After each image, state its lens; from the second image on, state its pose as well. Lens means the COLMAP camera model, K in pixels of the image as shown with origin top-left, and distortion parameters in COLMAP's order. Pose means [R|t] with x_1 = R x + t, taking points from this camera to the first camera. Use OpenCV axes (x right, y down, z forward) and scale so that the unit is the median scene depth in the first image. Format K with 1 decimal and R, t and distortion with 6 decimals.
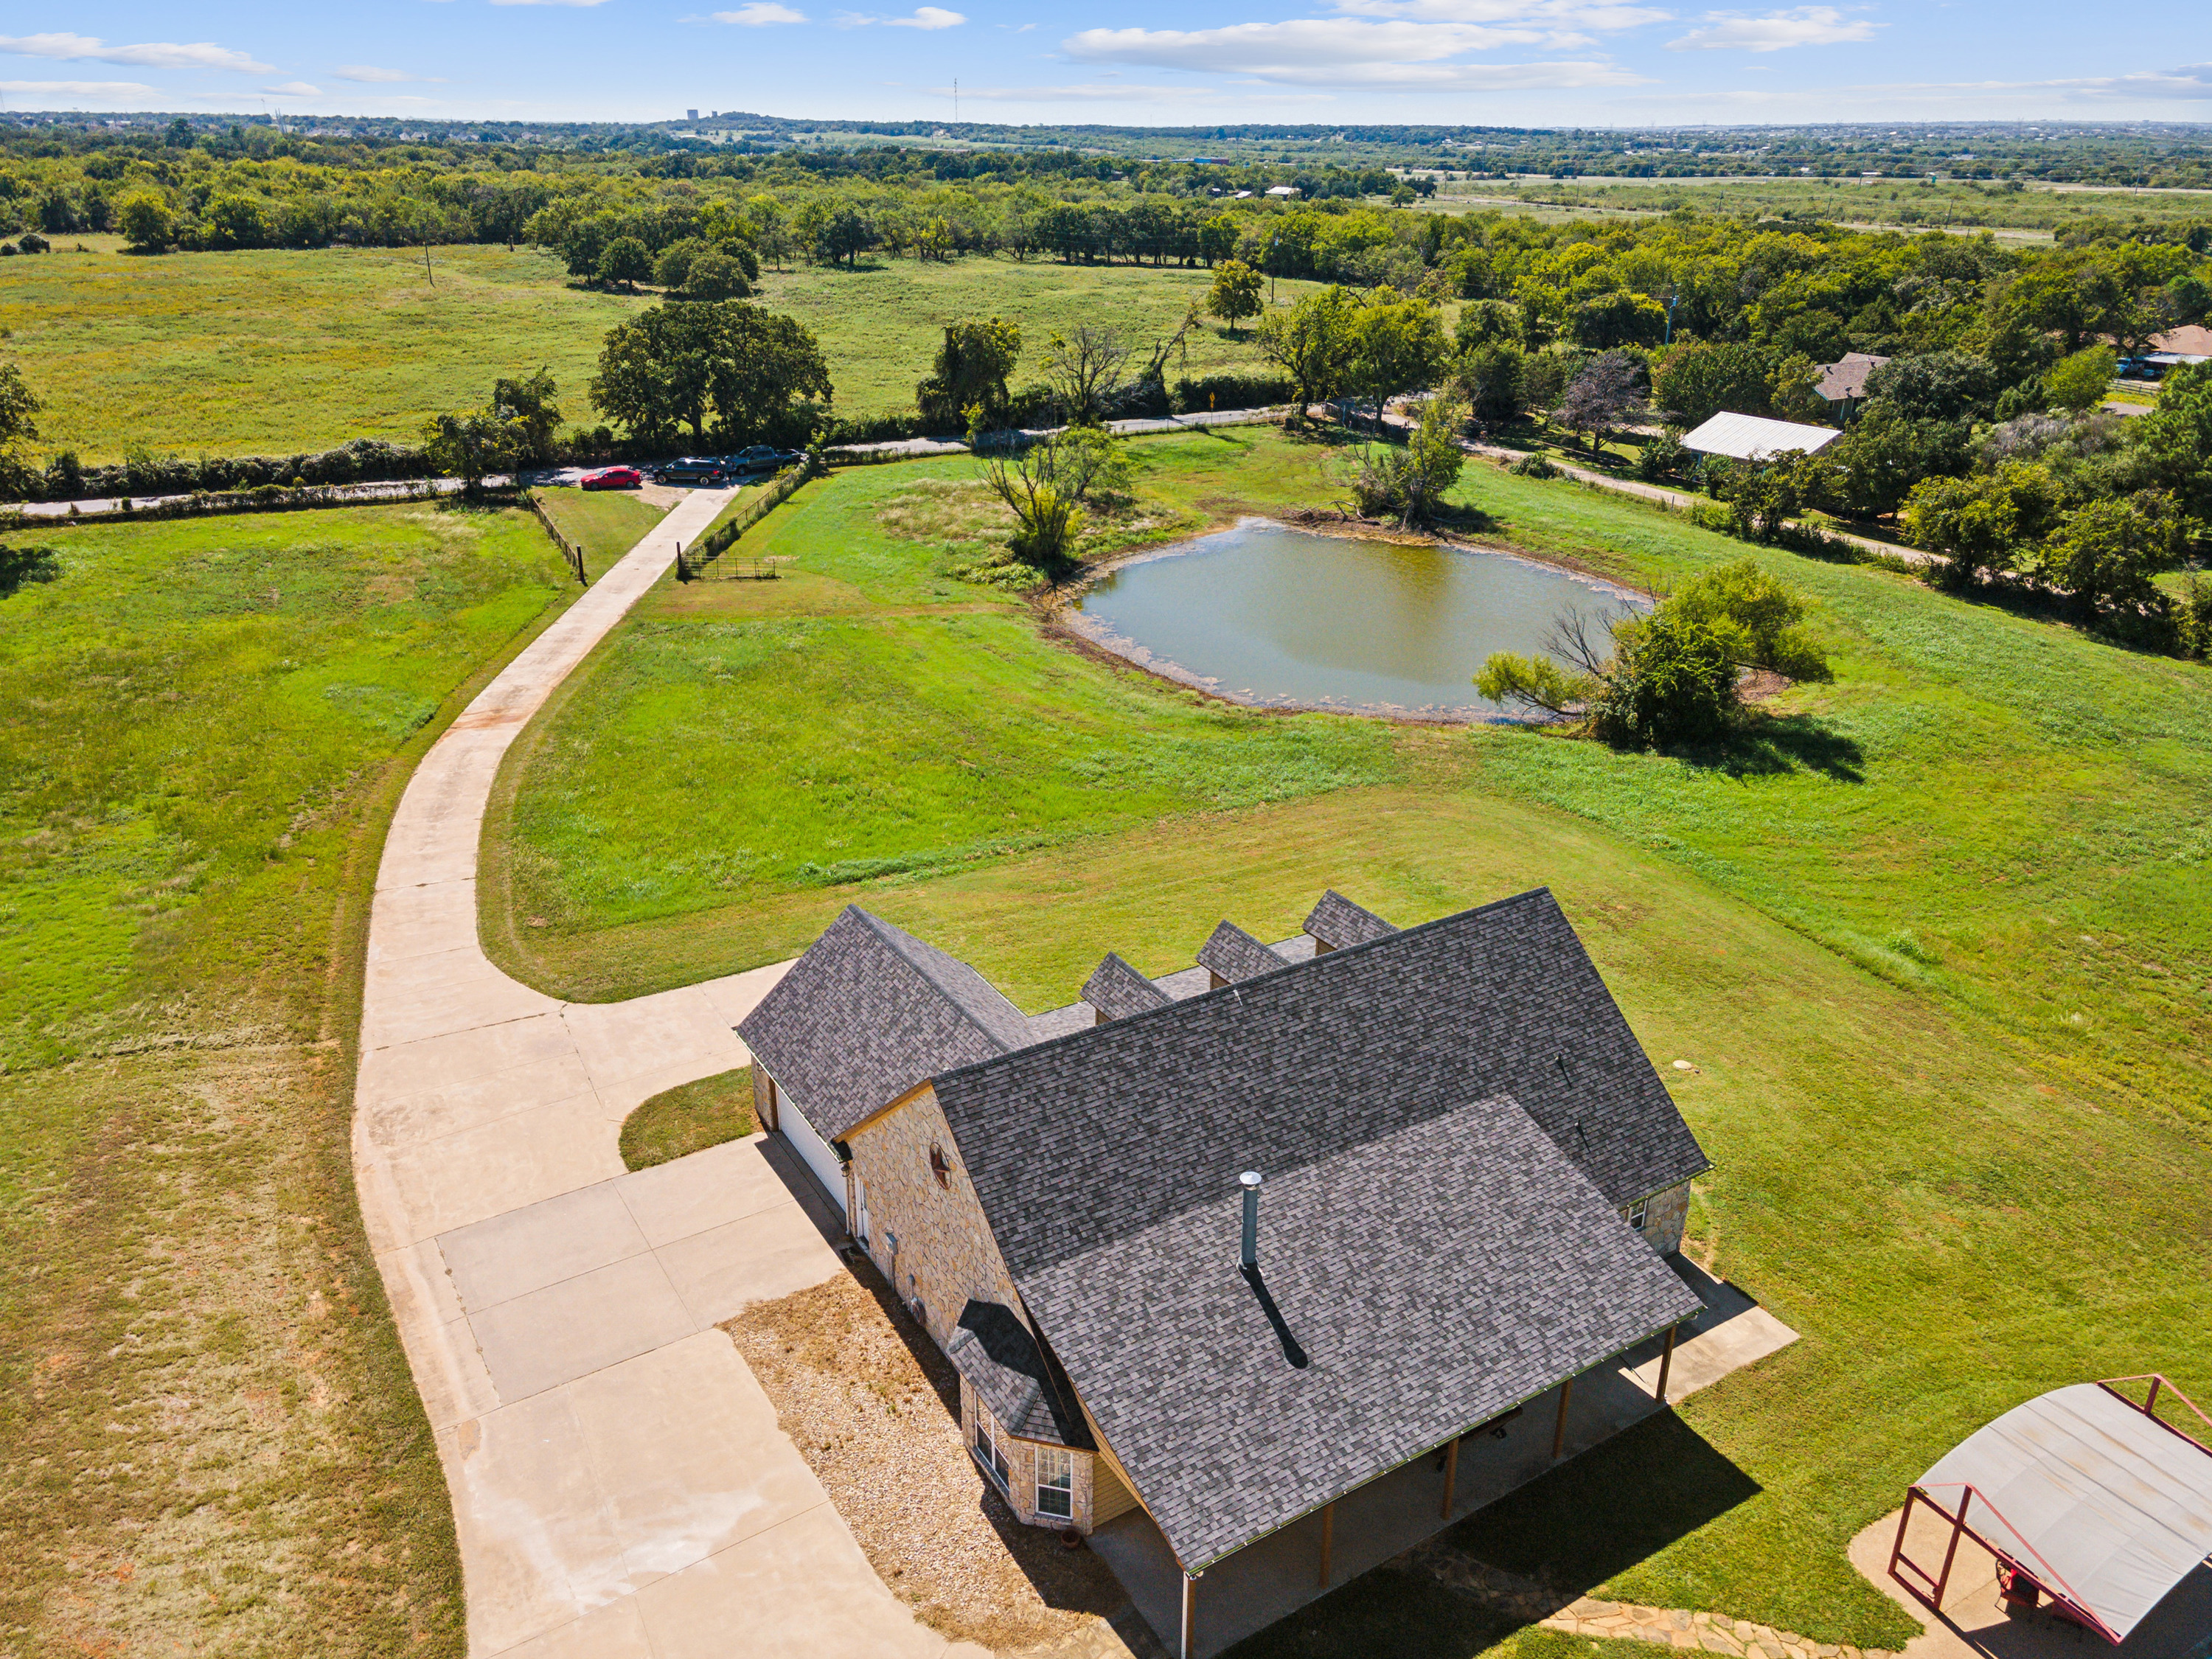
lens RADIAL K [[1641.9, 0, 1108.0], [0, 1641.9, 827.5], [0, 0, 1]] dist [0.034374, 0.019338]
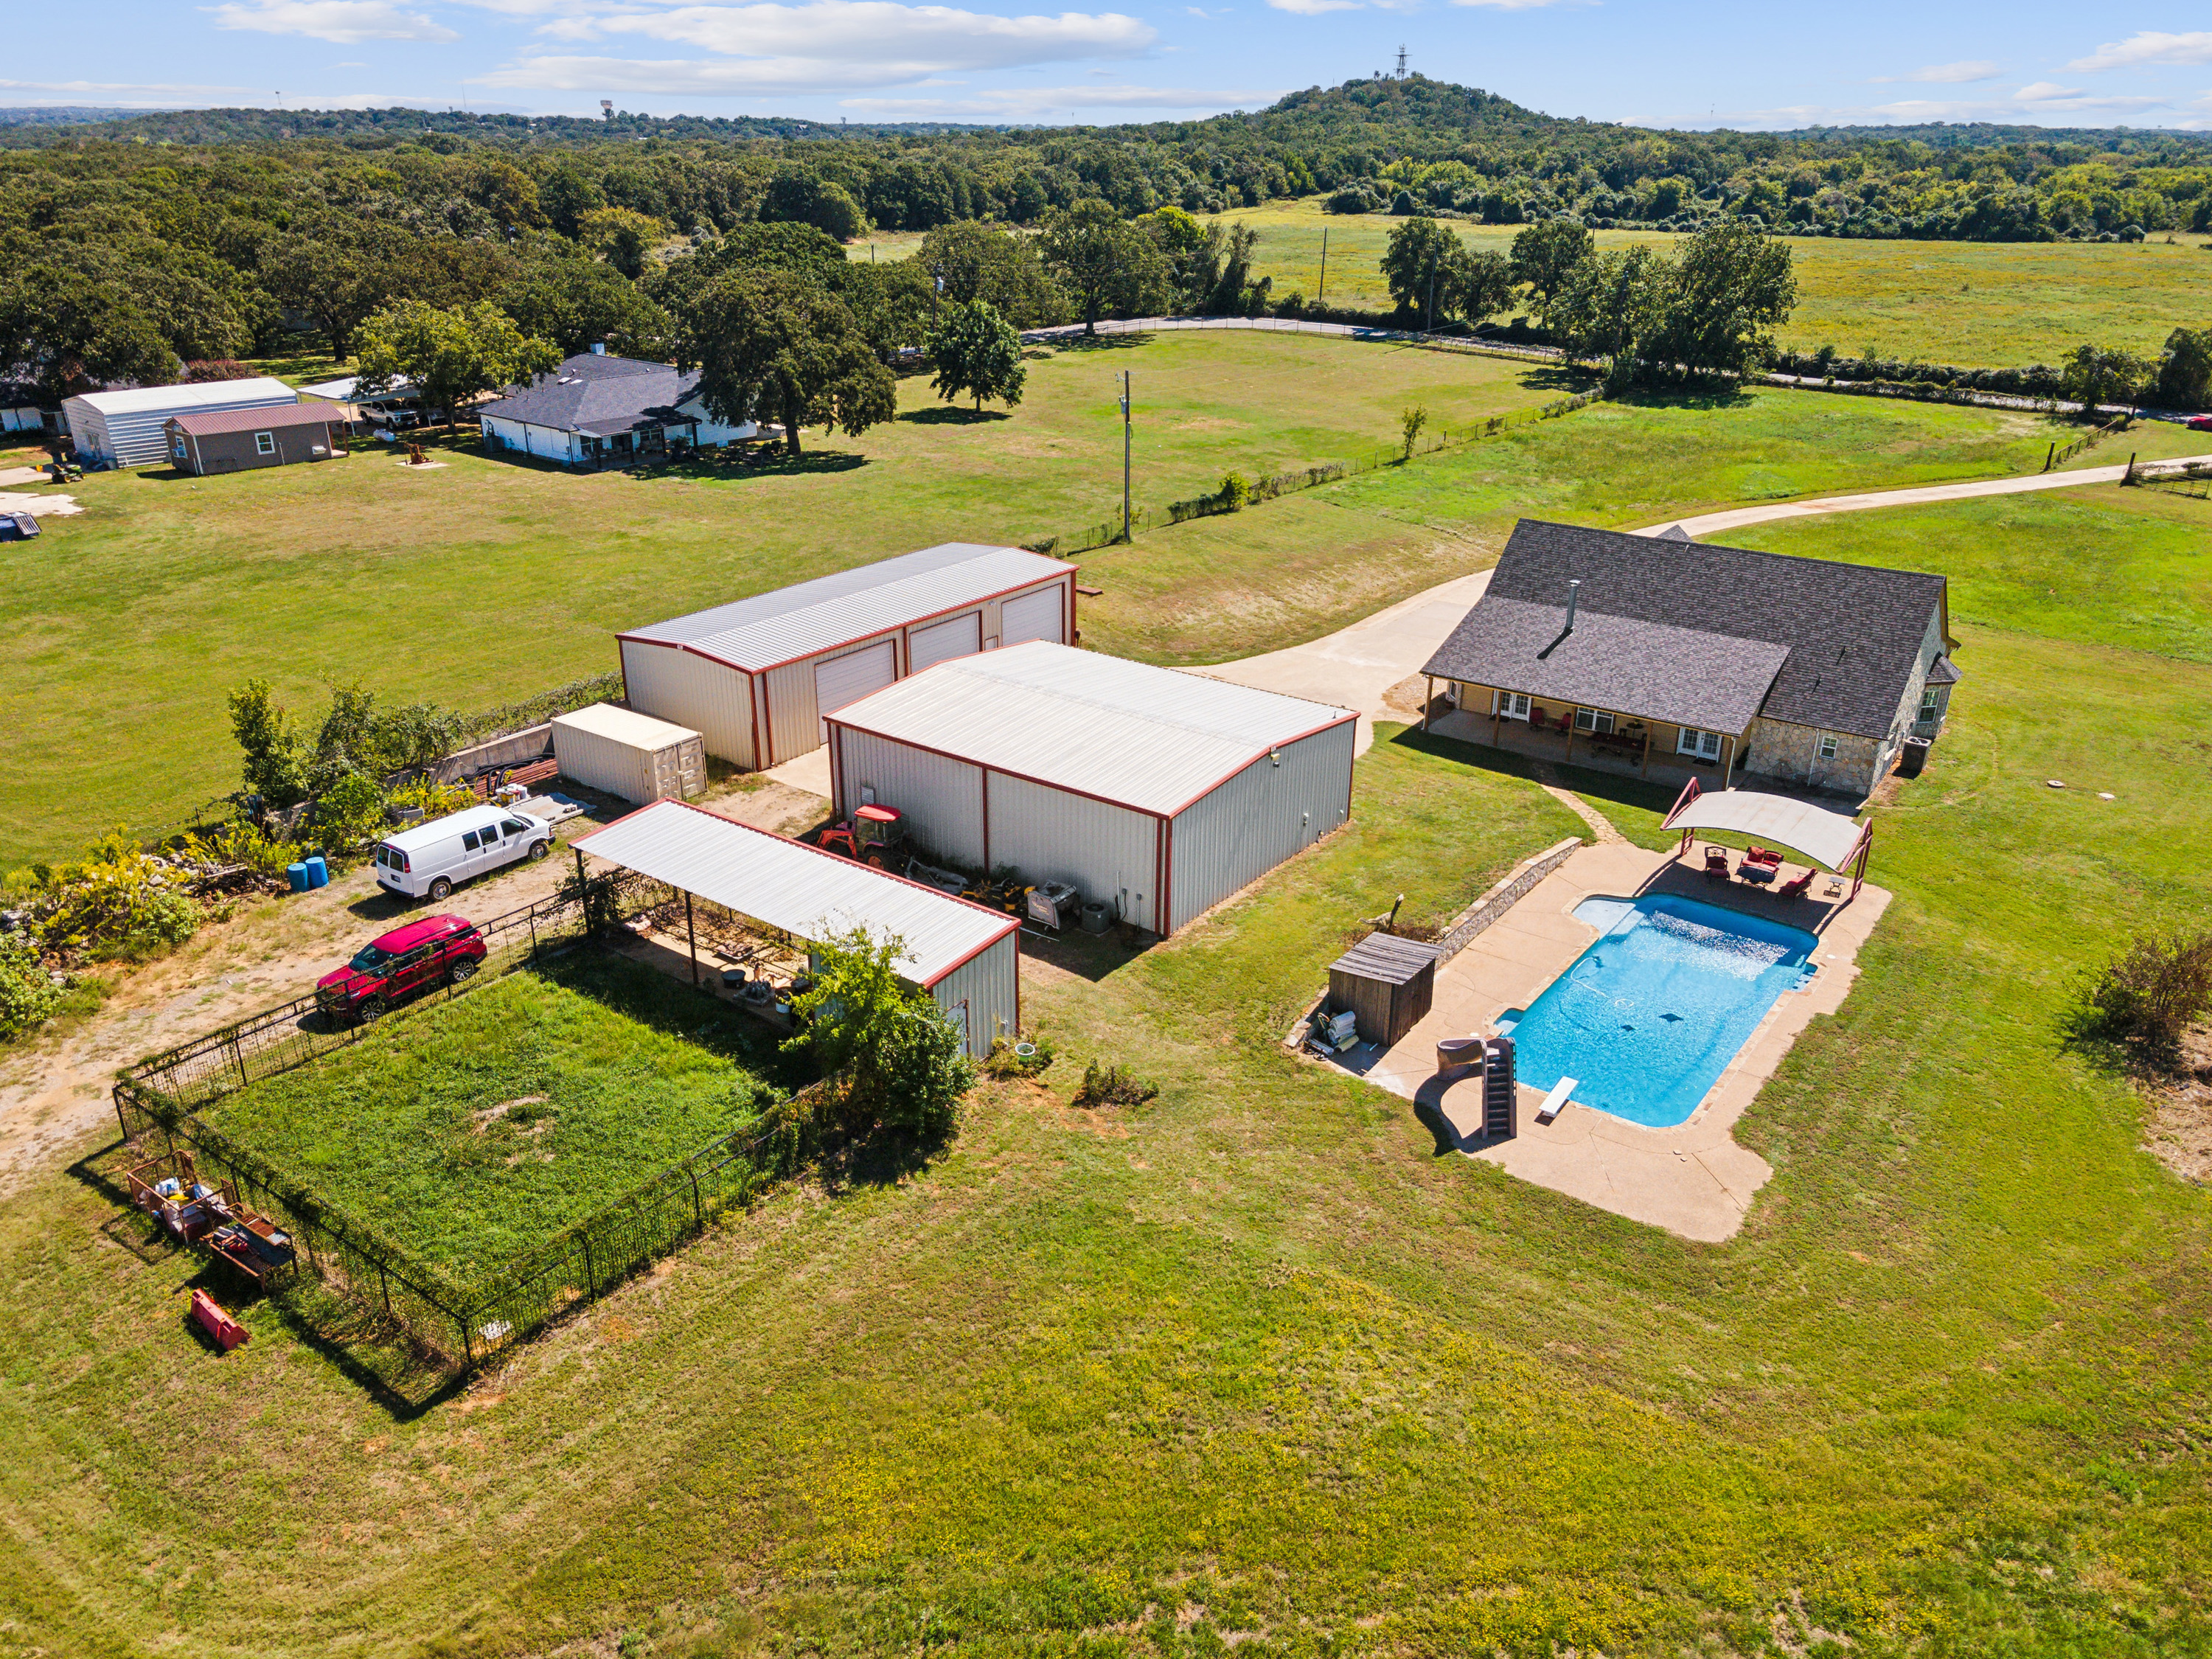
lens RADIAL K [[1641.9, 0, 1106.0], [0, 1641.9, 829.7], [0, 0, 1]] dist [0.034374, 0.019338]
pose [[0.377285, 0.352720, -0.856297, 0.534817], [-0.365286, 0.906342, 0.212389, 0.082460], [0.851012, 0.232662, 0.470794, -0.127870]]
